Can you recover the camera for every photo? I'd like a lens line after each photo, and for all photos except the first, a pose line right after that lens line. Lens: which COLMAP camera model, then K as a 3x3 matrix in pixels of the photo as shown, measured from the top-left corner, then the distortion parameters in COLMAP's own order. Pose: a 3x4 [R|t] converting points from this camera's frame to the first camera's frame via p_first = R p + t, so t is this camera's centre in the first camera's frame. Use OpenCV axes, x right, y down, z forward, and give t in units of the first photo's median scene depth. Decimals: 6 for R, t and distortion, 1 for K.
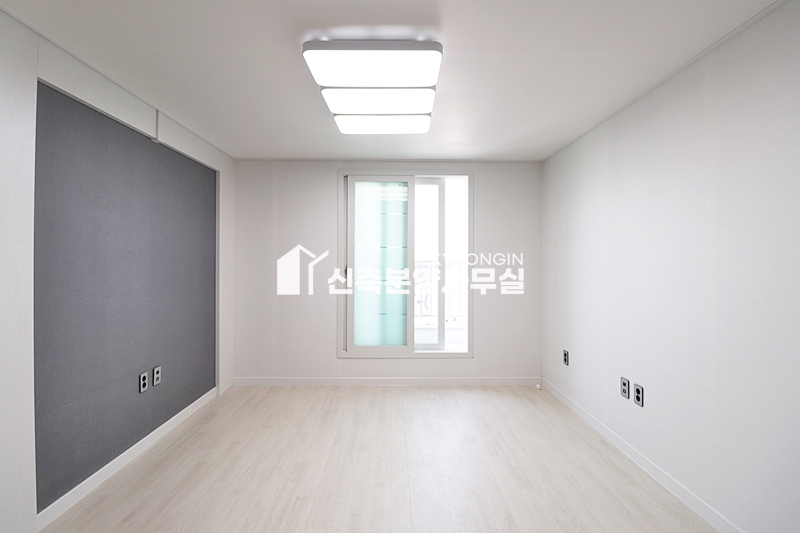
lens RADIAL K [[369.4, 0, 400.0], [0, 369.4, 259.9], [0, 0, 1]] dist [-0.002320, -0.011203]
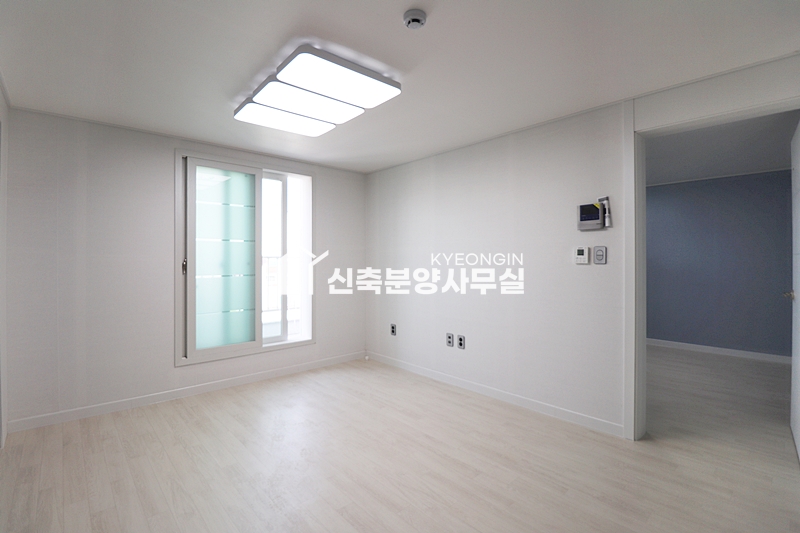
lens RADIAL K [[369.4, 0, 399.6], [0, 369.4, 260.4], [0, 0, 1]] dist [-0.002320, -0.011203]
pose [[0.753587, -0.004928, 0.657330, -0.348207], [0.000270, 0.999974, 0.007188, 0.010574], [-0.657349, -0.005240, 0.753568, 0.007720]]
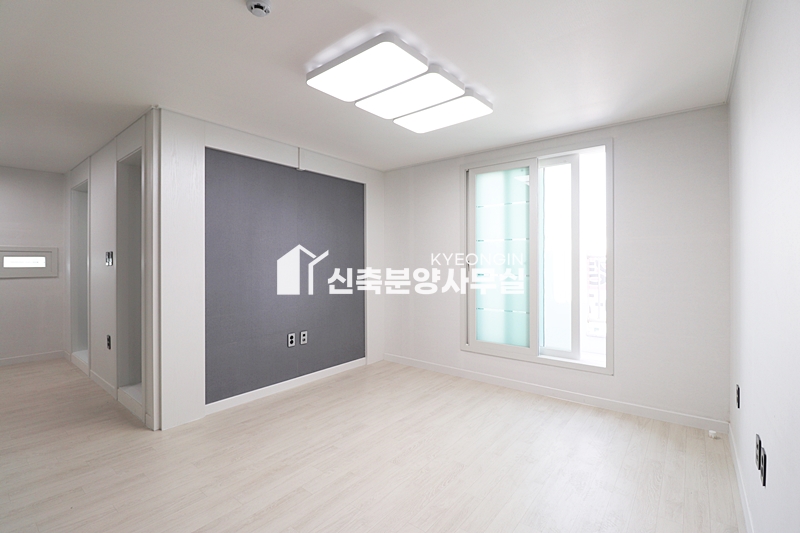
lens RADIAL K [[369.4, 0, 398.5], [0, 369.4, 260.6], [0, 0, 1]] dist [-0.002320, -0.011203]
pose [[0.769962, -0.006038, -0.638061, 0.359493], [0.006752, 0.999976, -0.001314, 0.019086], [0.638054, -0.003296, 0.769985, 0.107641]]
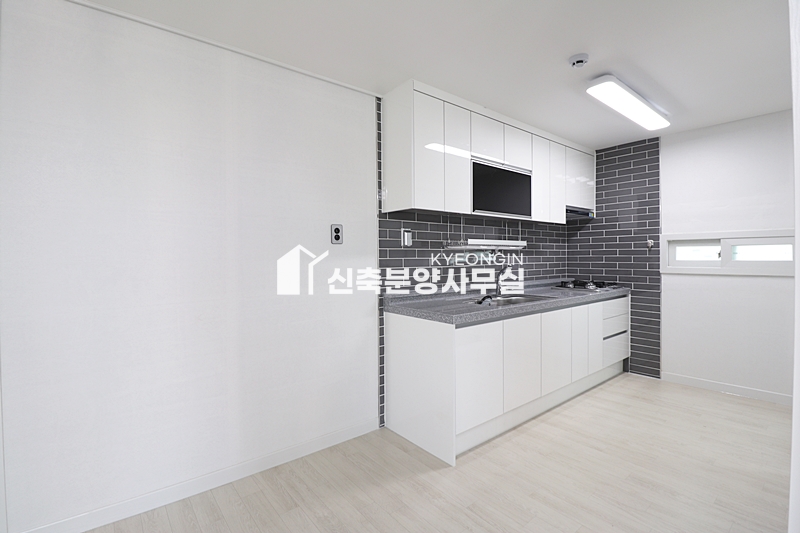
lens RADIAL K [[369.4, 0, 399.9], [0, 369.4, 259.5], [0, 0, 1]] dist [-0.002320, -0.011203]
pose [[-0.788820, 0.004959, -0.614604, -0.195652], [0.006334, 0.999980, -0.000061, 0.023026], [0.614591, -0.003941, -0.788836, 0.371604]]
